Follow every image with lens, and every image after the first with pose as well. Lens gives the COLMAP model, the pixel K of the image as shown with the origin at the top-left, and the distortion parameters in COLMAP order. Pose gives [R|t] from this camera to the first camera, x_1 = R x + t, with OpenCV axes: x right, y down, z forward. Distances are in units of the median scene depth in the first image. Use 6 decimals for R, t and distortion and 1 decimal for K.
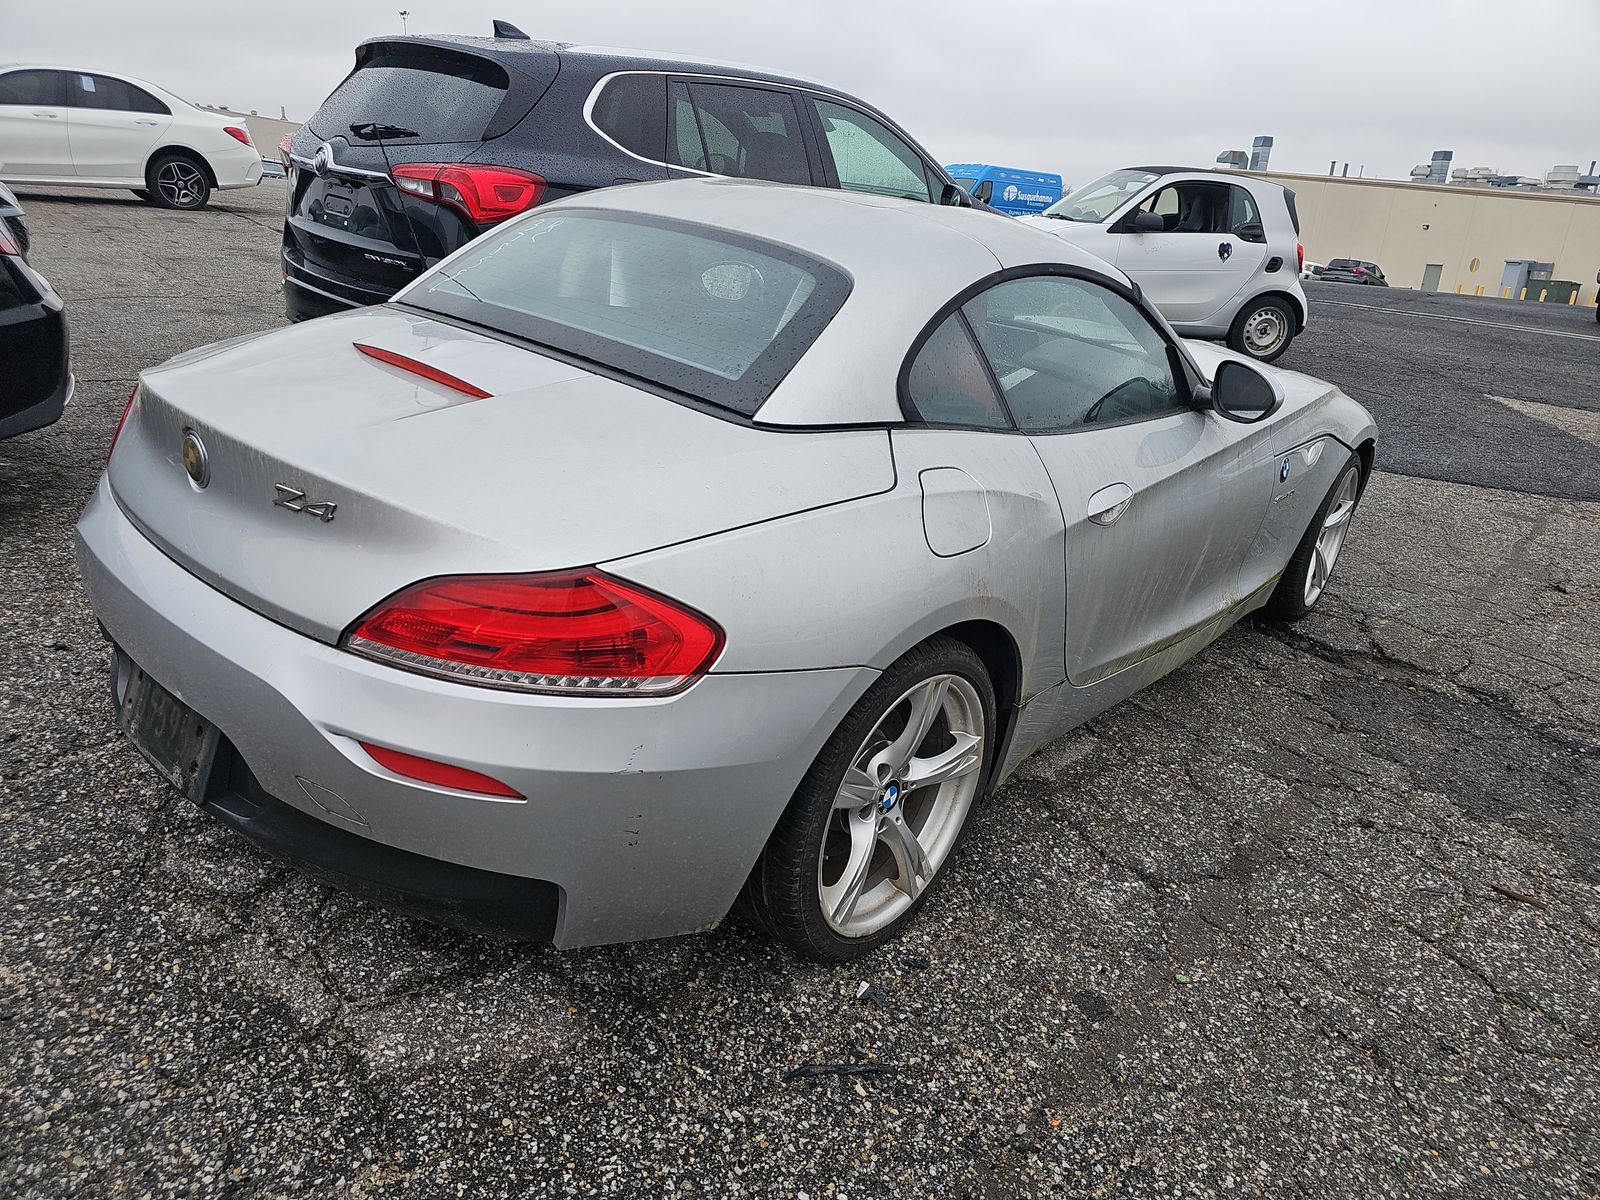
lens RADIAL K [[1047.2, 0, 807.3], [0, 1047.2, 589.5], [0, 0, 1]] dist [0.033094, -0.018574]
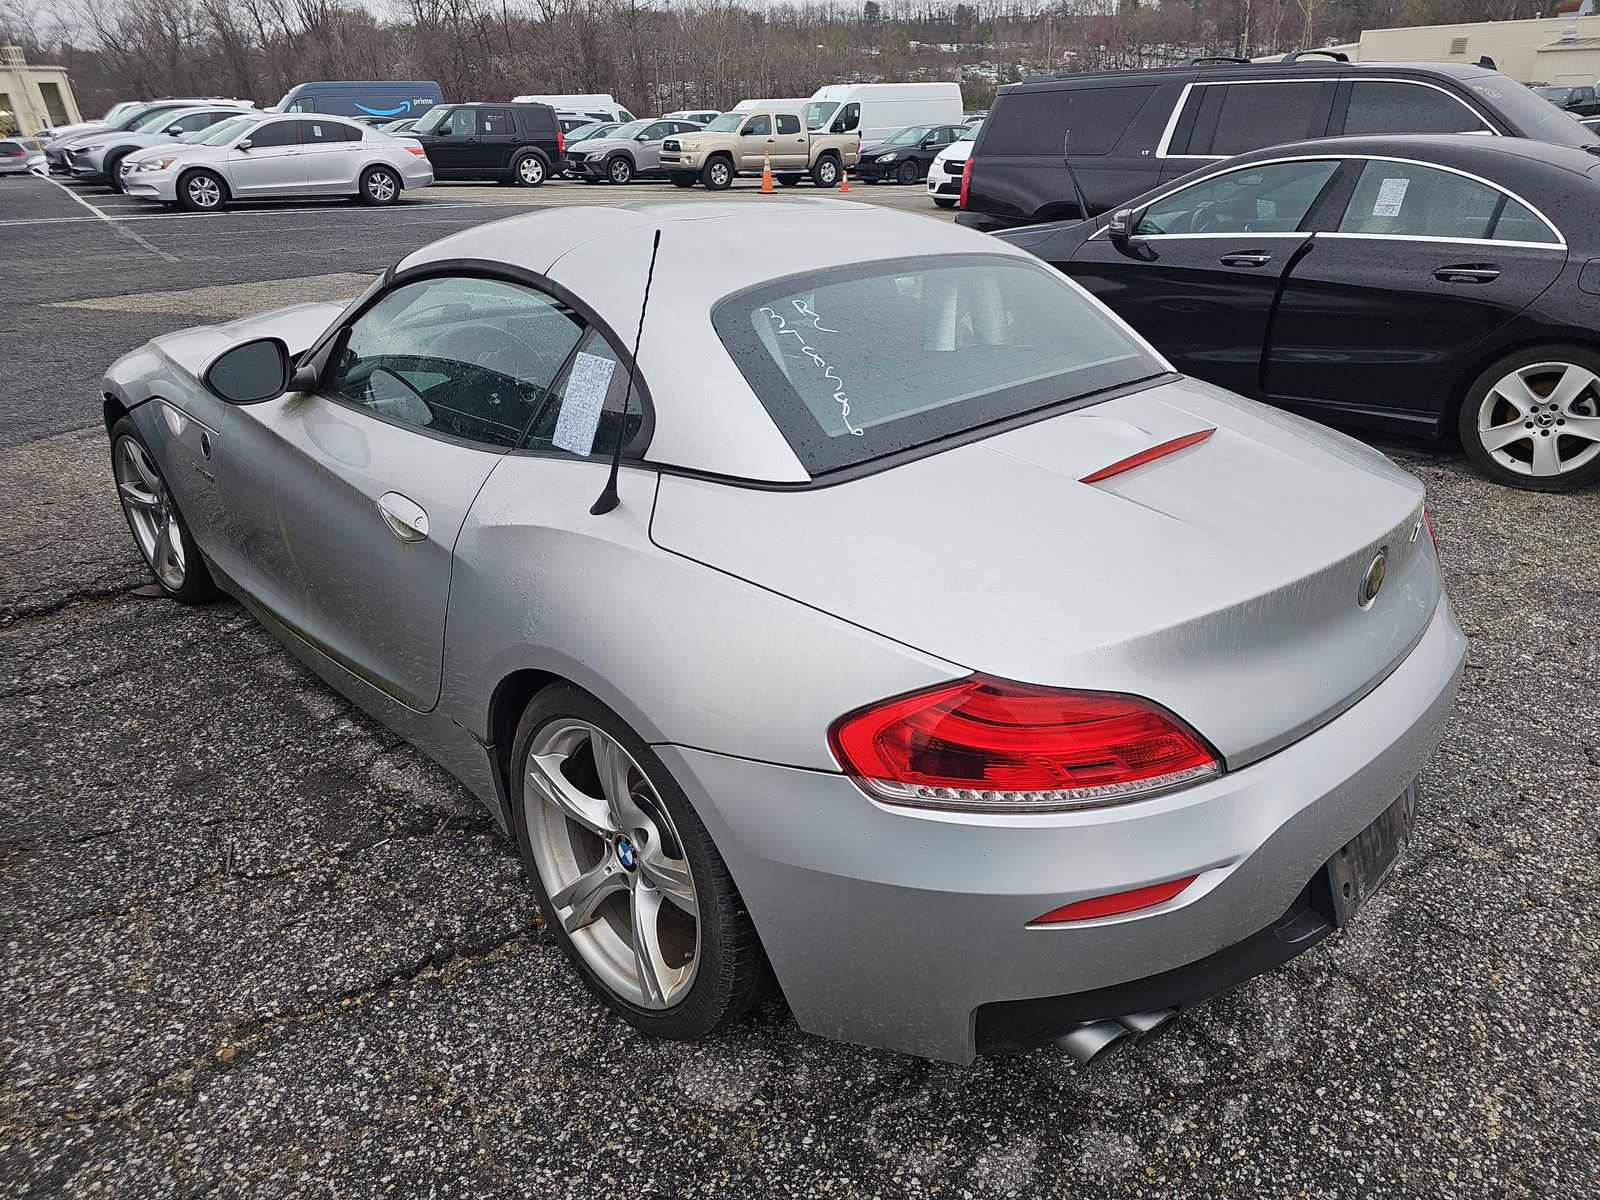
lens RADIAL K [[1047.2, 0, 807.3], [0, 1047.2, 589.5], [0, 0, 1]] dist [0.033094, -0.018574]
pose [[0.076190, -0.490704, 0.867989, -1.377081], [0.378376, 0.819634, 0.430154, -0.684431], [-0.922511, 0.295653, 0.248119, 1.162530]]
